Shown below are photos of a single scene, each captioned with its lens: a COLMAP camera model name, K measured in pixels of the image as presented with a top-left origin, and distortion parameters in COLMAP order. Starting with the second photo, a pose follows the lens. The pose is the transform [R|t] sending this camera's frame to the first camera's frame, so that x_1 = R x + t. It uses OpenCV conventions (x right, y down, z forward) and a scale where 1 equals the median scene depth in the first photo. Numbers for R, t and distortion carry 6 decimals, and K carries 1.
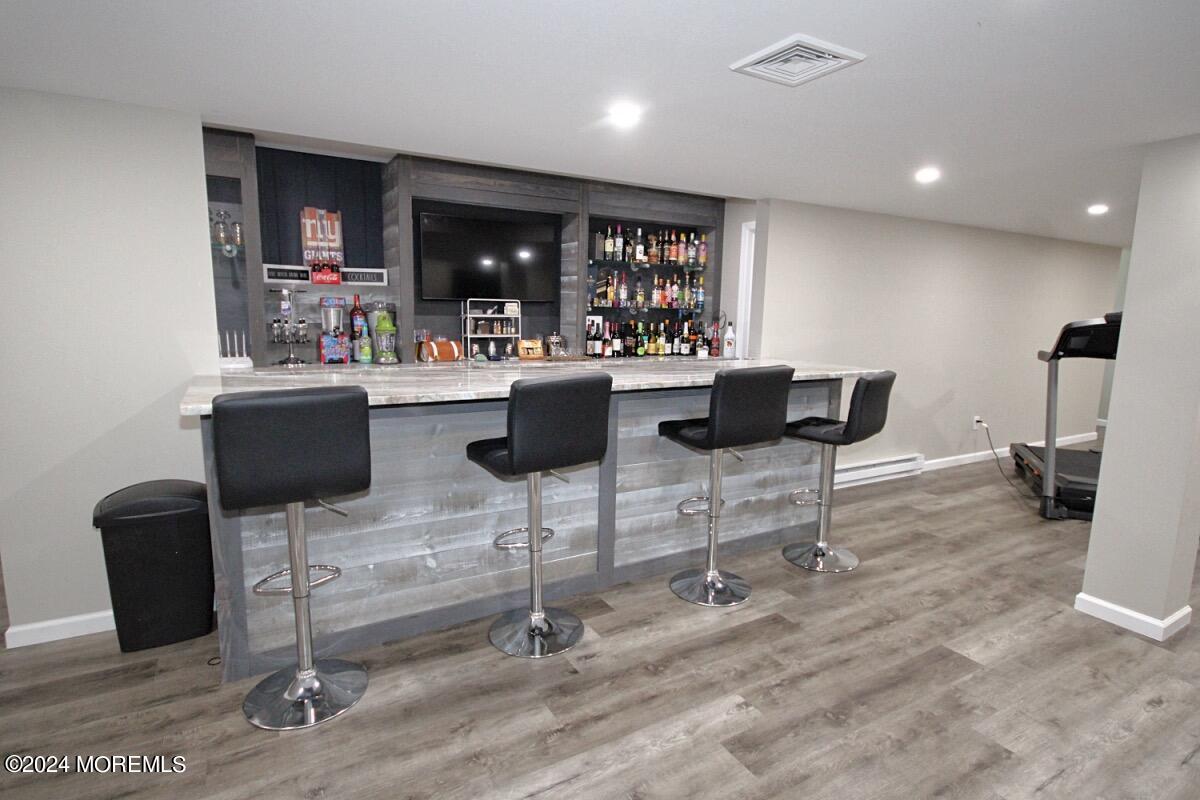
lens RADIAL K [[592.6, 0, 600.3], [0, 592.6, 399.5], [0, 0, 1]] dist [-0.000391, -0.000066]
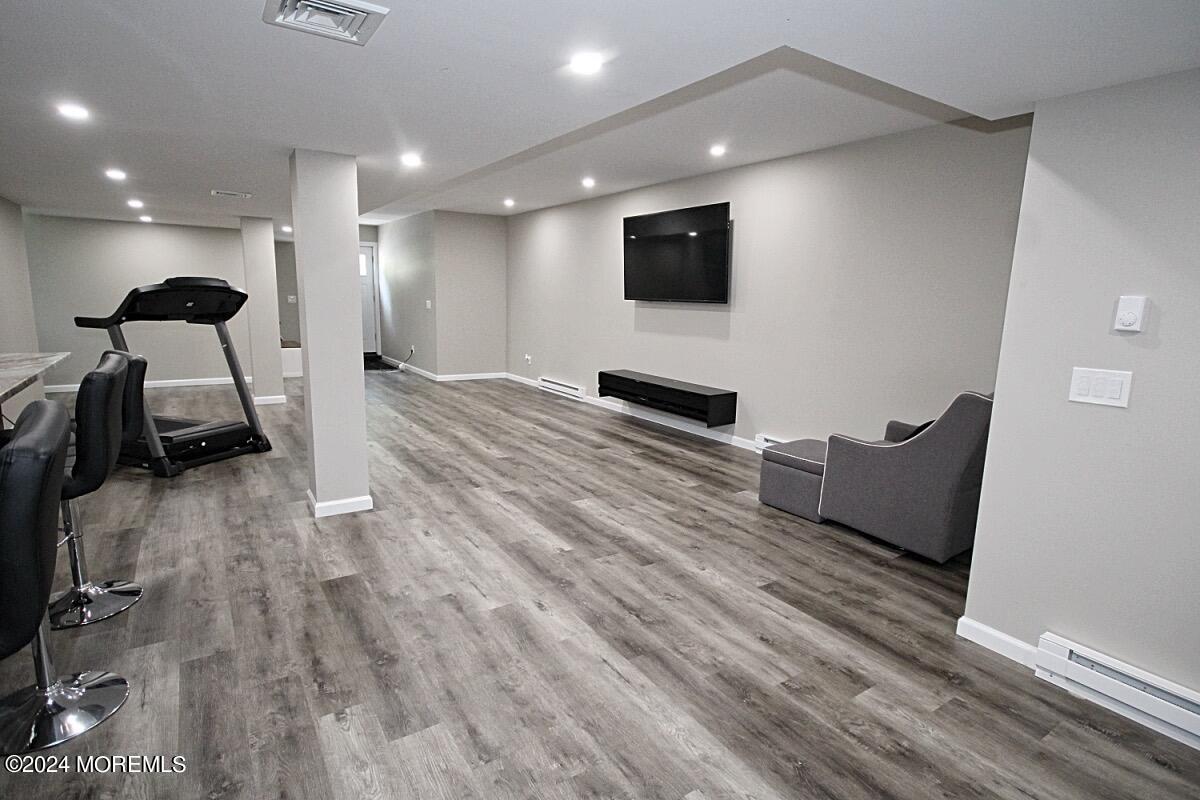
lens RADIAL K [[592.6, 0, 600.3], [0, 592.6, 399.5], [0, 0, 1]] dist [-0.000391, -0.000066]
pose [[-0.043488, -0.196011, 0.979637, -0.472585], [0.123928, 0.971933, 0.199971, -0.078059], [-0.991338, 0.130101, -0.017976, 0.447520]]
